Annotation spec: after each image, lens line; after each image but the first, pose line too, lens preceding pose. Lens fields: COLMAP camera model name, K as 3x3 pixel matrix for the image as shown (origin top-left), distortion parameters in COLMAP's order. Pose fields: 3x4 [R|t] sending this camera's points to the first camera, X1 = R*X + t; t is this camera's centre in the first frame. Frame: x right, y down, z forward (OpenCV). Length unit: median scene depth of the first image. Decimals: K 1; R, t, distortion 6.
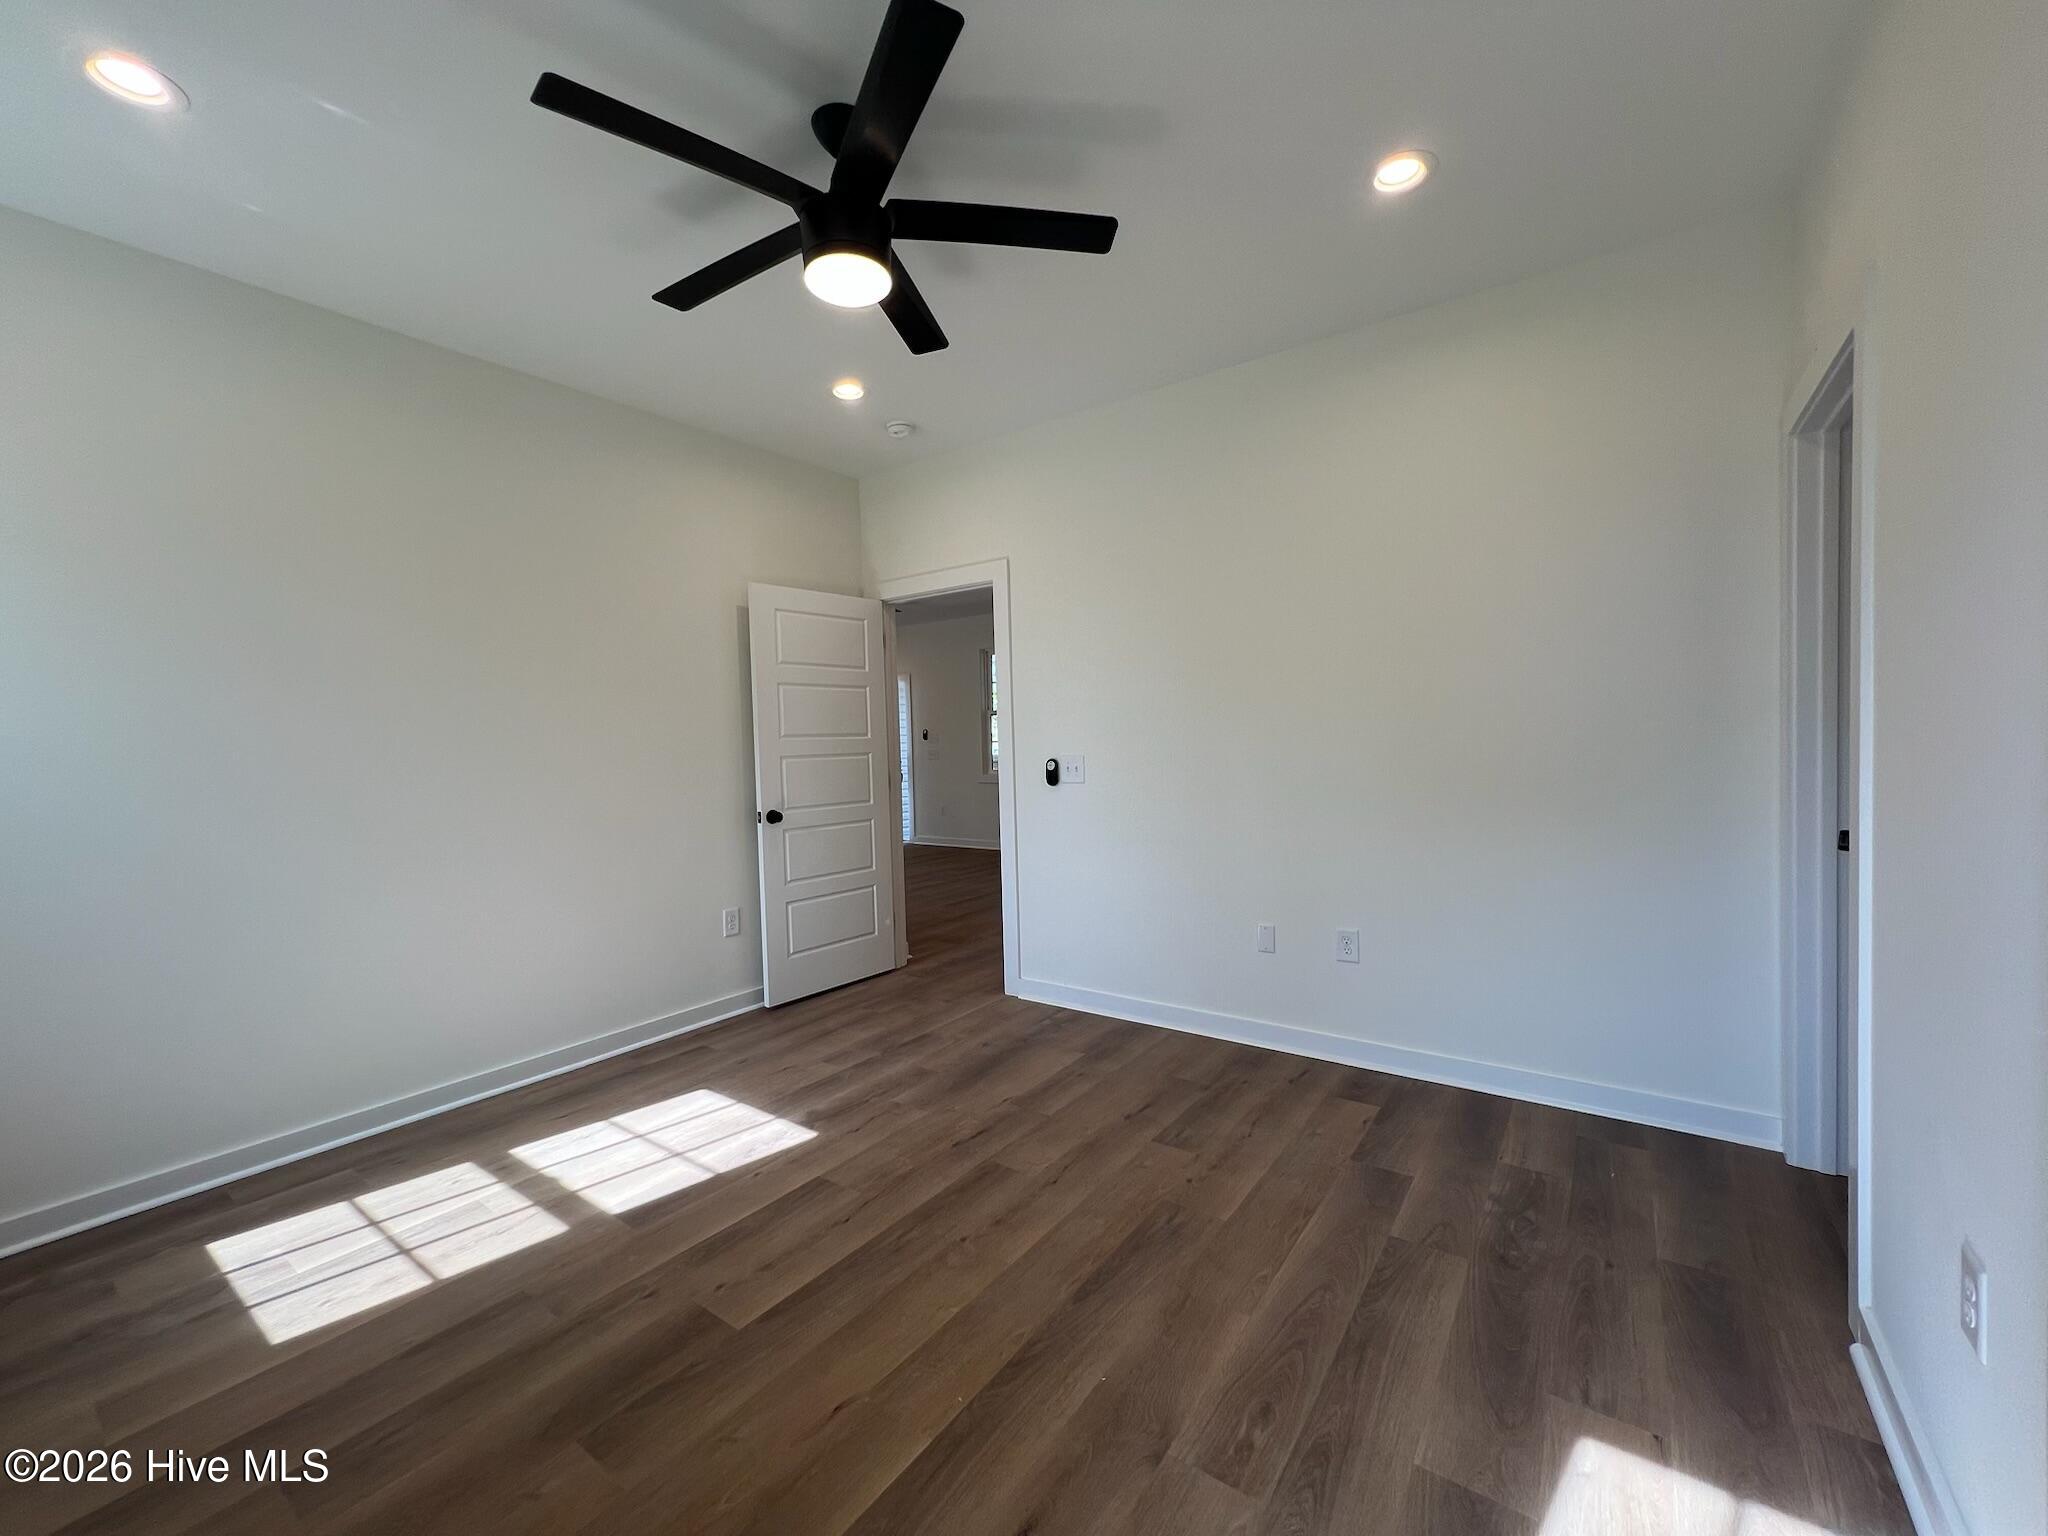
lens RADIAL K [[820.6, 0, 1027.0], [0, 820.6, 754.7], [0, 0, 1]] dist [-0.003230, 0.000997]
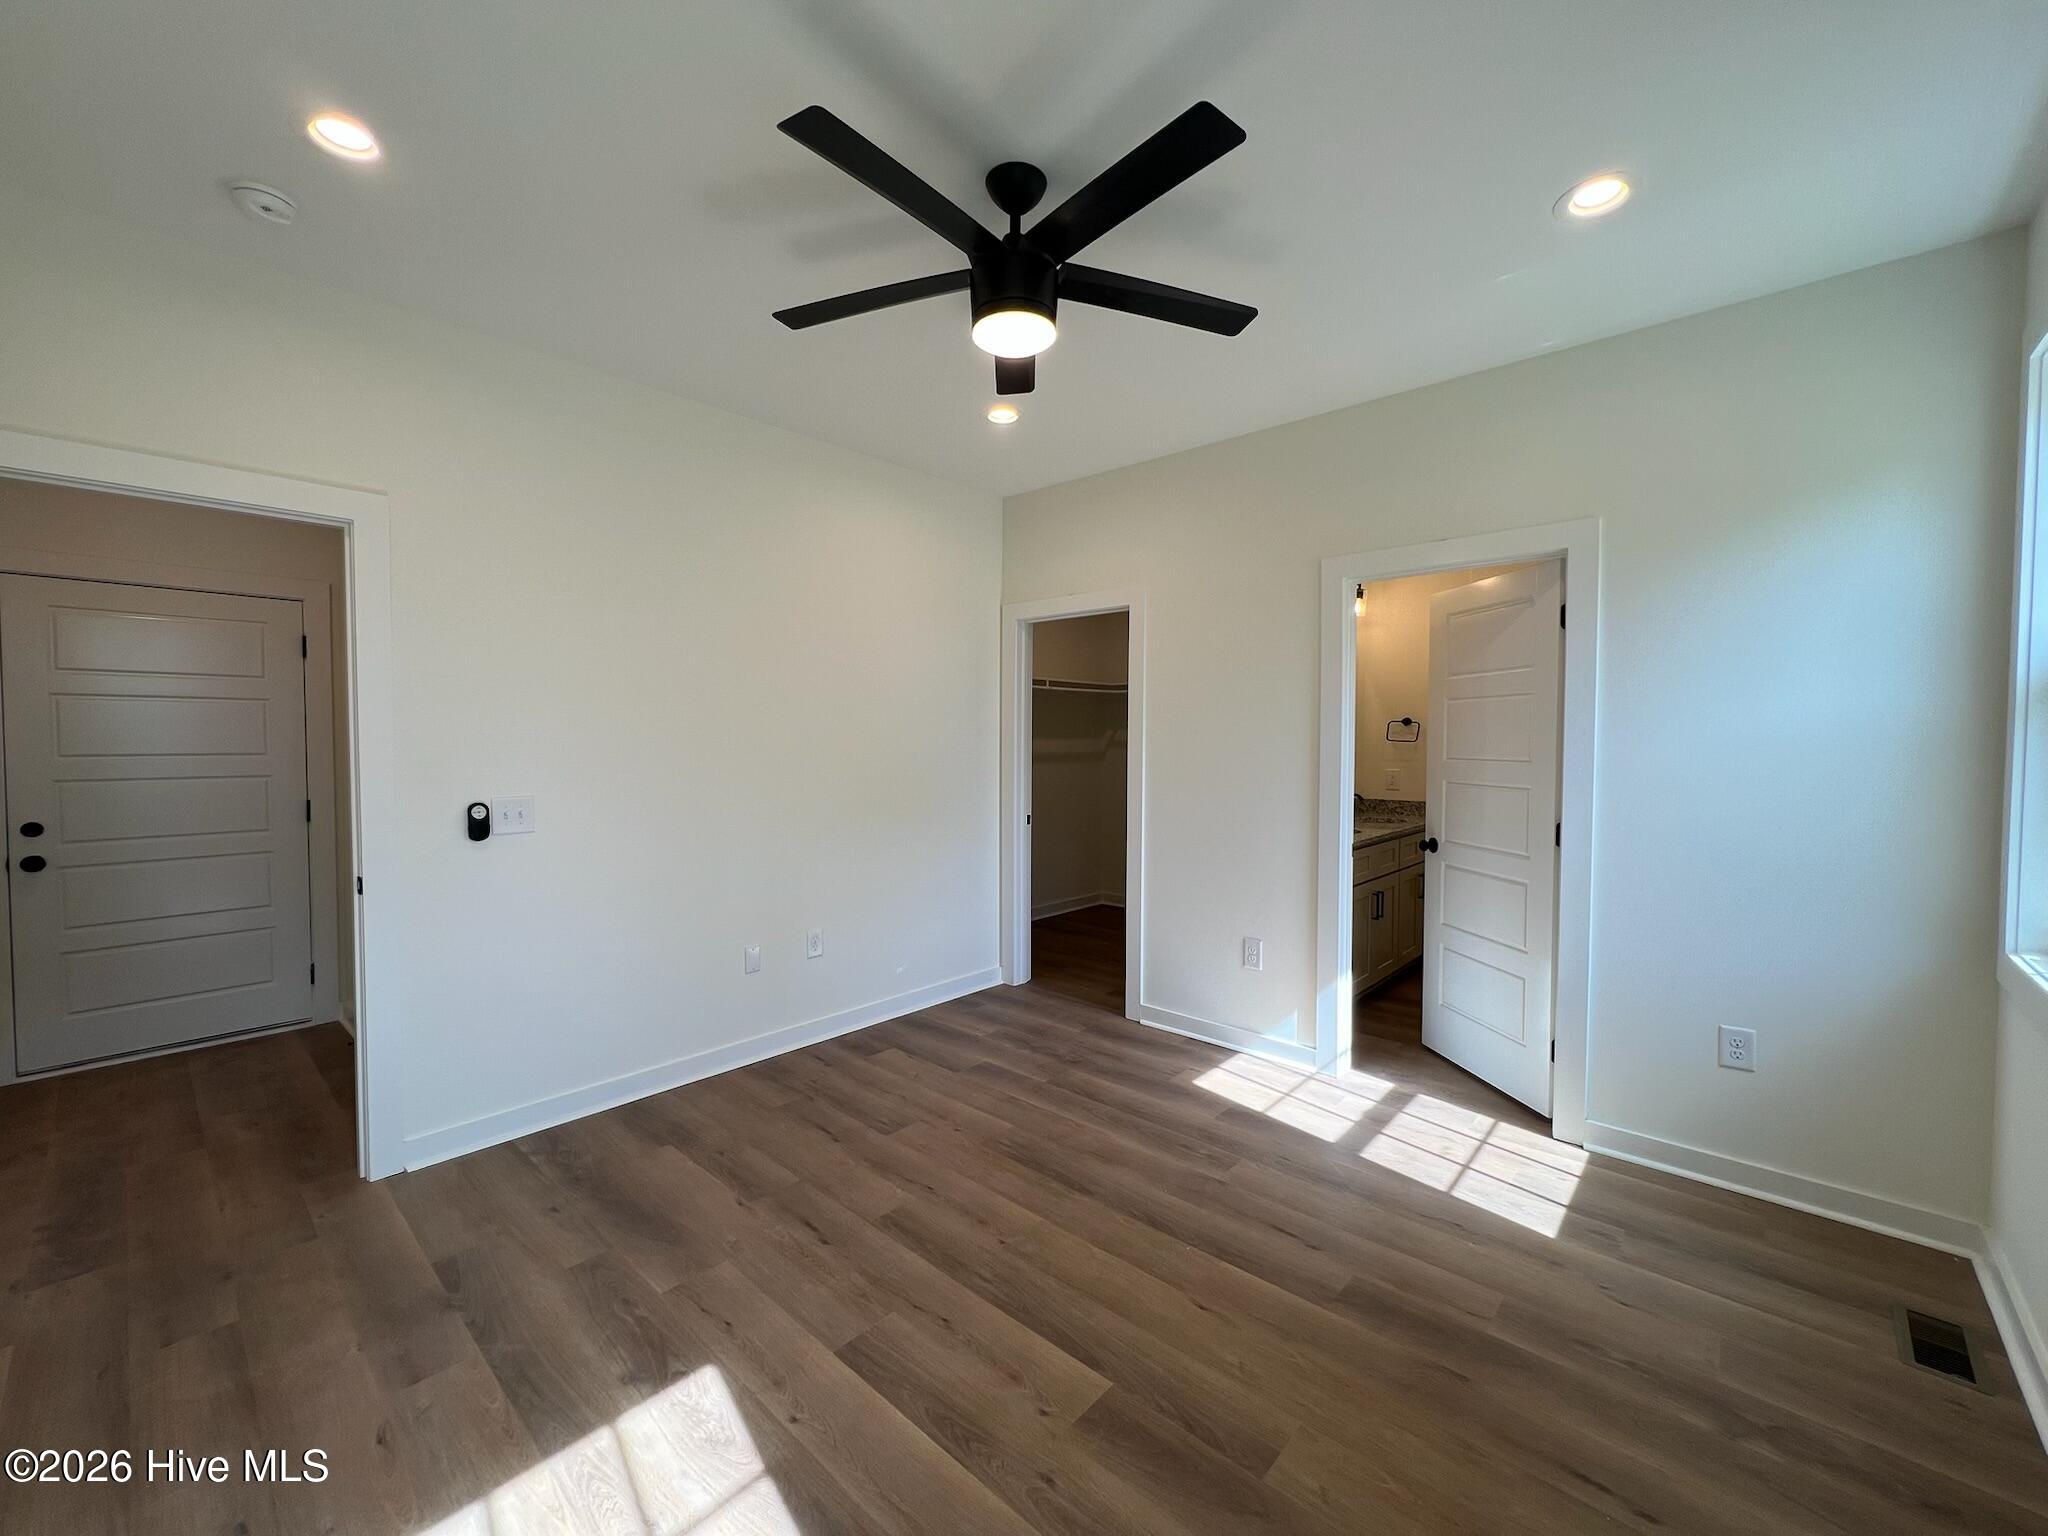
lens RADIAL K [[820.6, 0, 1016.3], [0, 820.6, 775.3], [0, 0, 1]] dist [-0.003230, 0.000997]
pose [[0.117677, -0.017702, 0.992894, -0.966723], [0.013649, 0.999776, 0.016207, -0.037451], [-0.992958, 0.011645, 0.117892, 0.716111]]
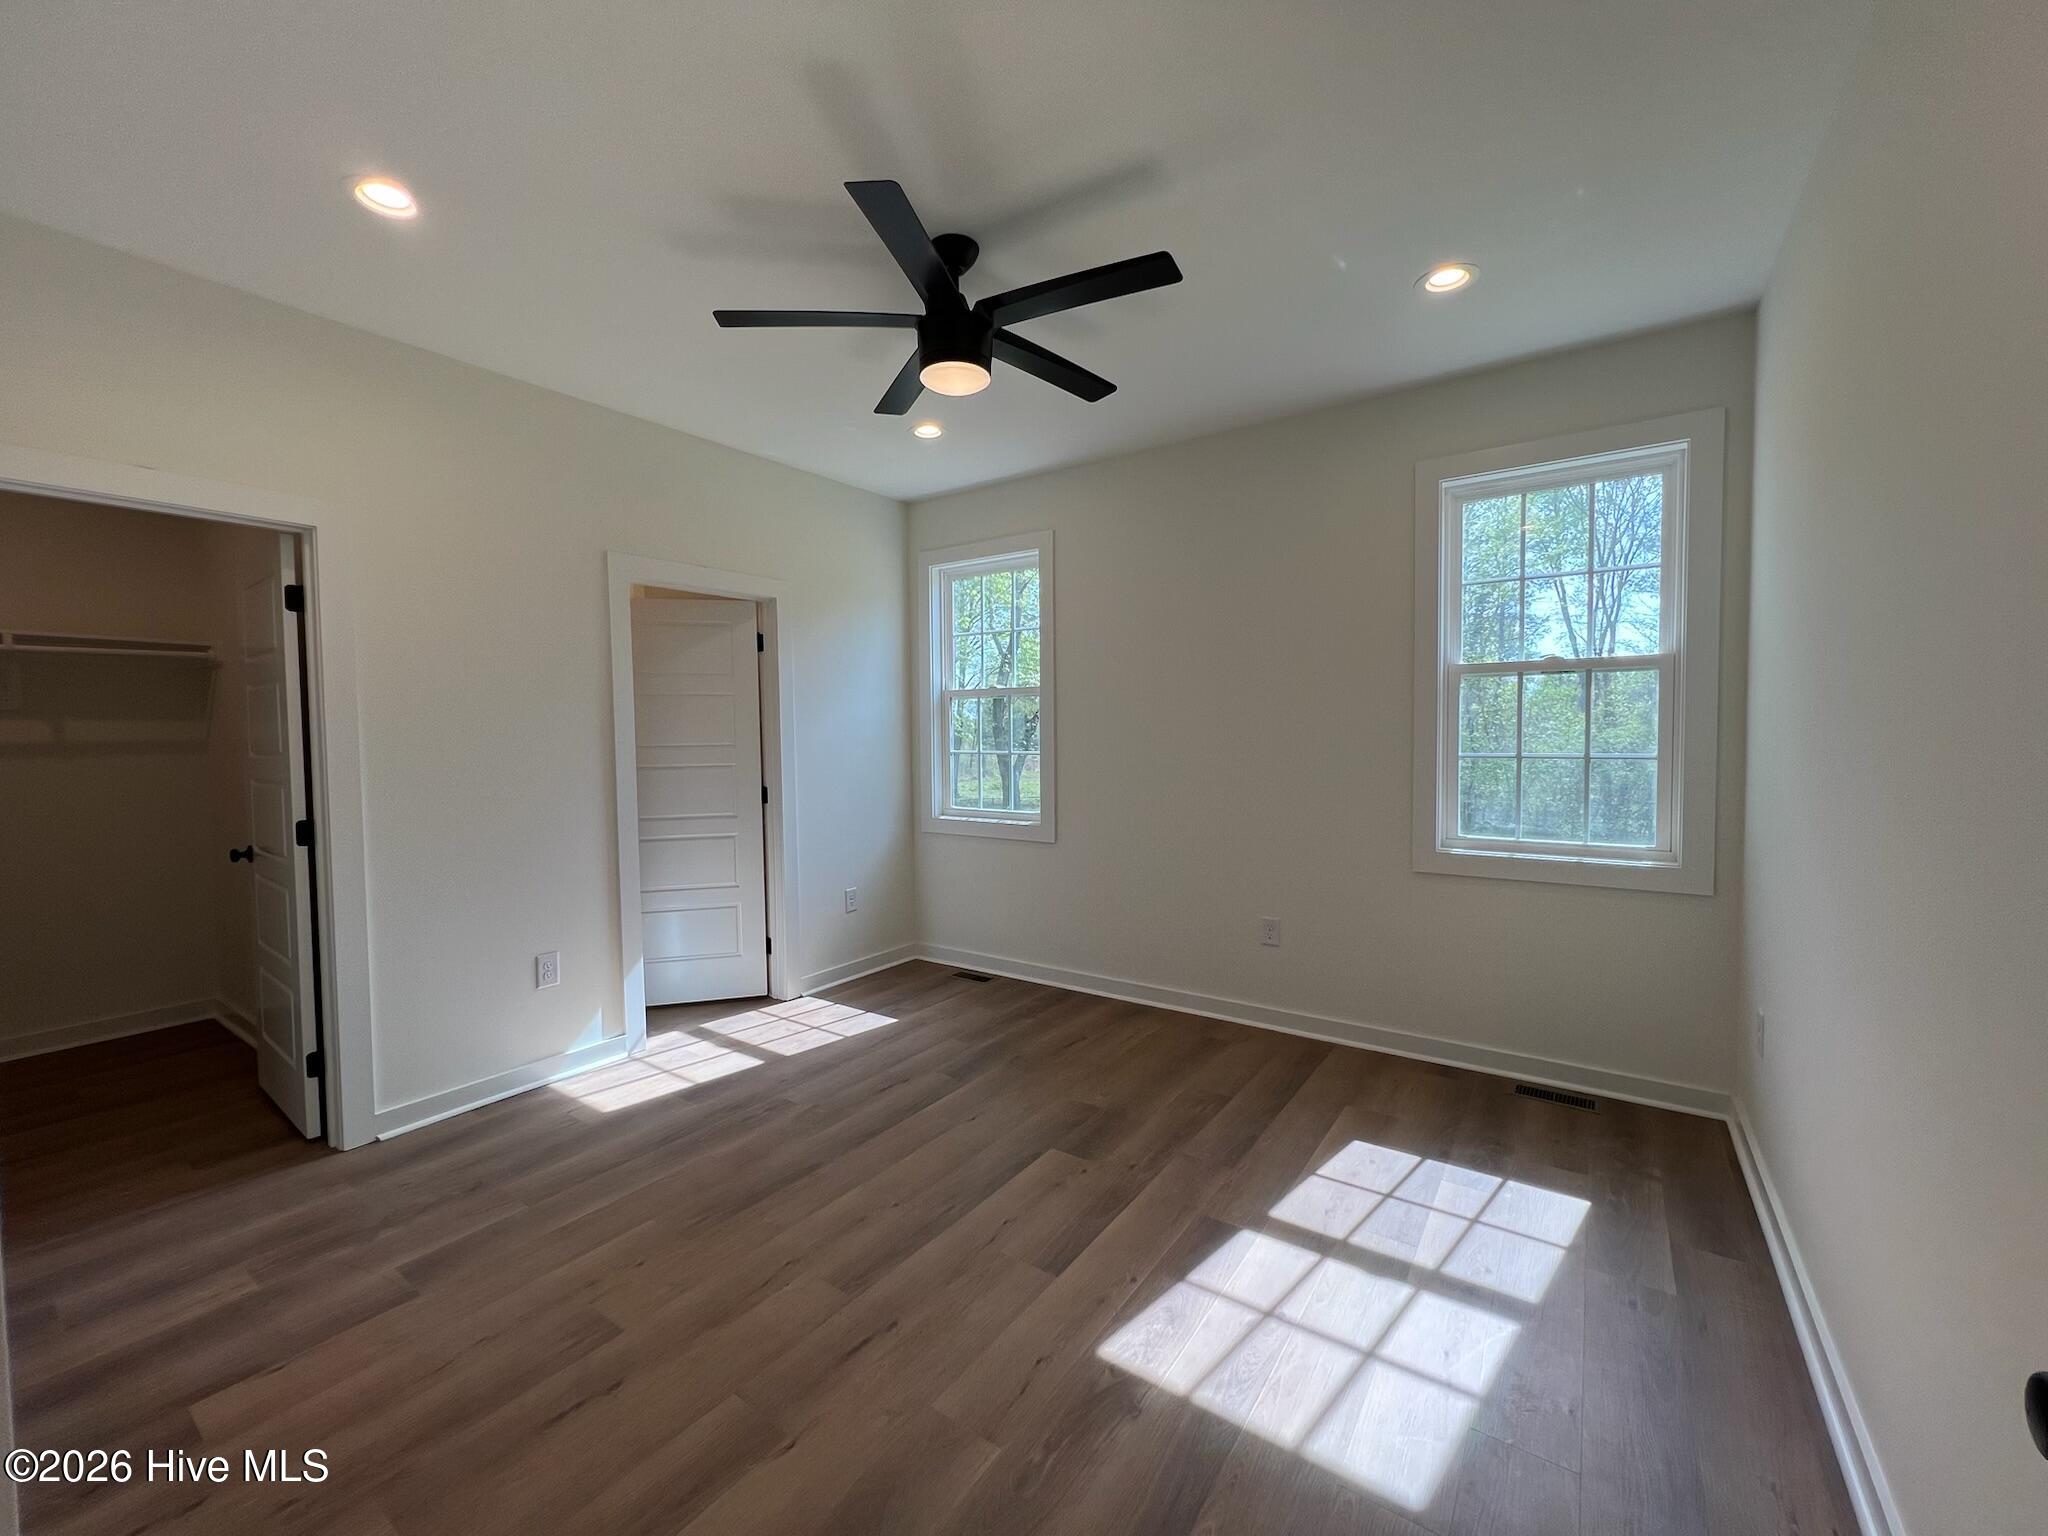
lens RADIAL K [[820.6, 0, 1021.9], [0, 820.6, 773.5], [0, 0, 1]] dist [-0.003230, 0.000997]
pose [[-0.999161, 0.039969, -0.008906, -0.225223], [0.039230, 0.996656, 0.071684, -0.067030], [0.011741, 0.071274, -0.997388, 1.770285]]
